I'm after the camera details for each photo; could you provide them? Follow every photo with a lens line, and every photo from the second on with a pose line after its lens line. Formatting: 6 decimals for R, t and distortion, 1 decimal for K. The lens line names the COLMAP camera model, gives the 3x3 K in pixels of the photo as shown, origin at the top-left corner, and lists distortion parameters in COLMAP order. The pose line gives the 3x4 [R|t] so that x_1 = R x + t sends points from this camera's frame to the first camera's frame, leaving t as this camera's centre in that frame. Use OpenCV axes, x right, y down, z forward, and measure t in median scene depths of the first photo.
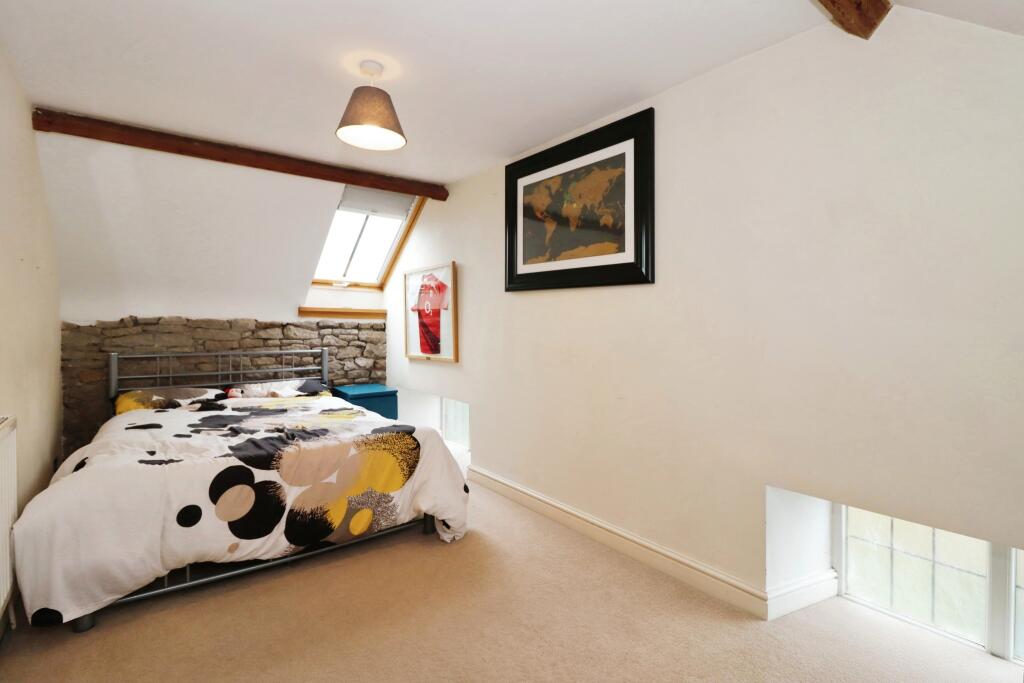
lens RADIAL K [[503.1, 0, 513.6], [0, 503.1, 319.0], [0, 0, 1]] dist [-0.030164, -0.000463]
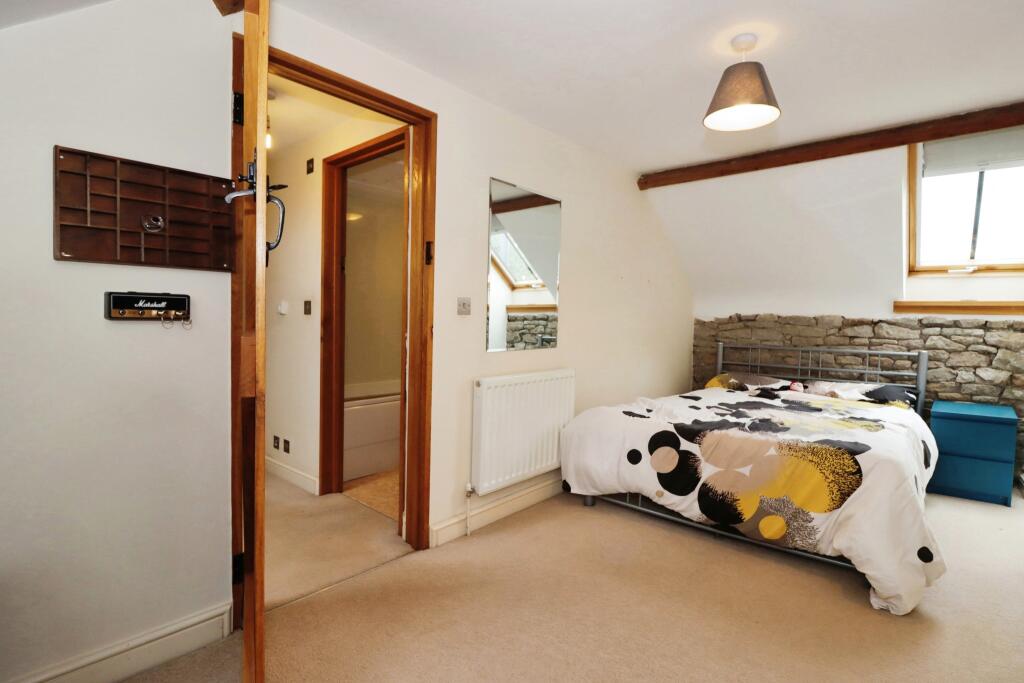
lens RADIAL K [[486.2, 0, 512.0], [0, 486.2, 341.5], [0, 0, 1]] dist [-0.000406, -0.000247]
pose [[0.180296, 0.044241, -0.982617, 0.296806], [-0.003382, 0.999010, 0.044358, 0.010574], [0.983606, -0.004675, 0.180268, 0.213640]]
